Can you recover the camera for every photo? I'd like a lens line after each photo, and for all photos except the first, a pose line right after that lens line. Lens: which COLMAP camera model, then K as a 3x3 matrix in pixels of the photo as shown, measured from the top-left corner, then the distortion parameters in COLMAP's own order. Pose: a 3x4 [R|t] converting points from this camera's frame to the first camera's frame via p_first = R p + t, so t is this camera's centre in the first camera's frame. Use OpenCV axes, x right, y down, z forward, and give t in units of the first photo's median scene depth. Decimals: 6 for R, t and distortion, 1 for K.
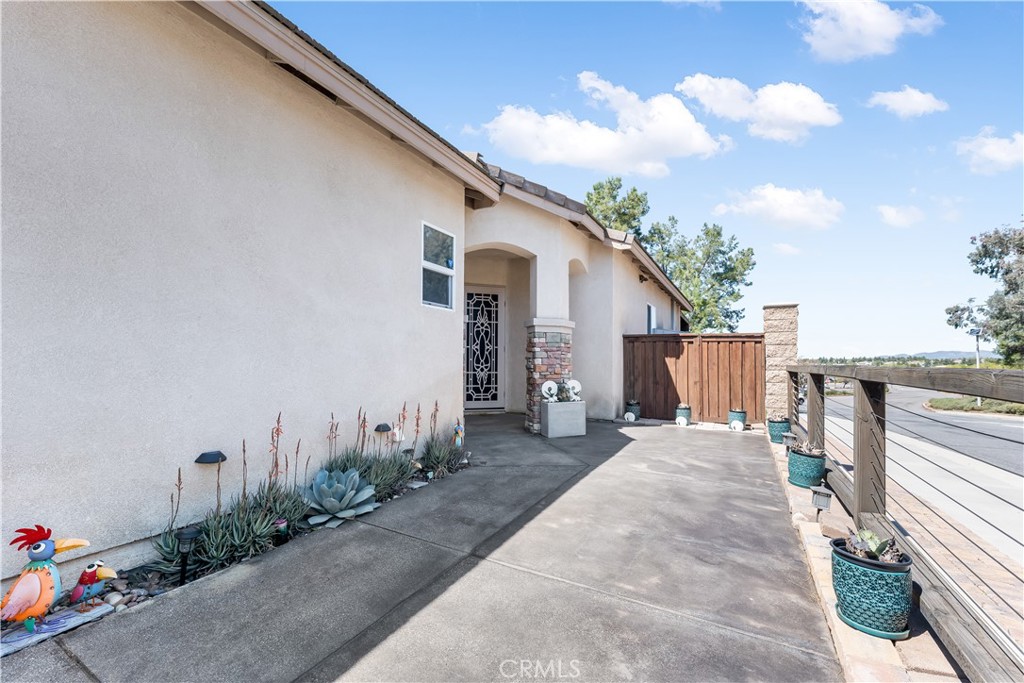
lens RADIAL K [[422.6, 0, 519.1], [0, 422.6, 361.2], [0, 0, 1]] dist [-0.001062, 0.000753]
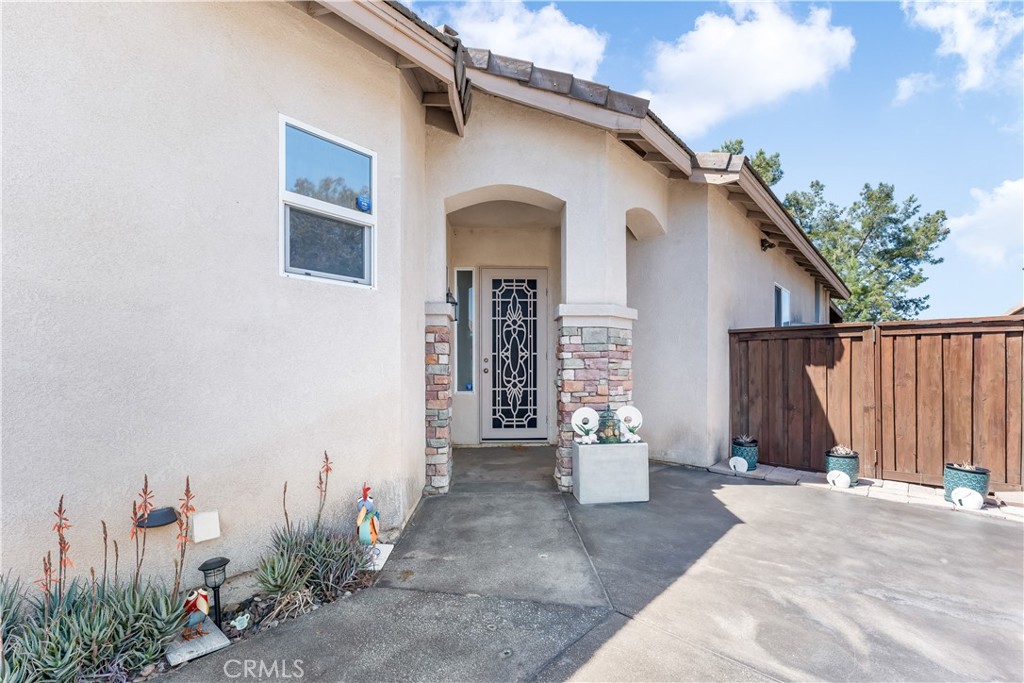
lens RADIAL K [[422.6, 0, 515.6], [0, 422.6, 376.9], [0, 0, 1]] dist [-0.001062, 0.000753]
pose [[0.964473, -0.004077, -0.264150, 0.114407], [0.008823, 0.999820, 0.016785, -0.006568], [0.264034, -0.018519, 0.964336, 0.334117]]
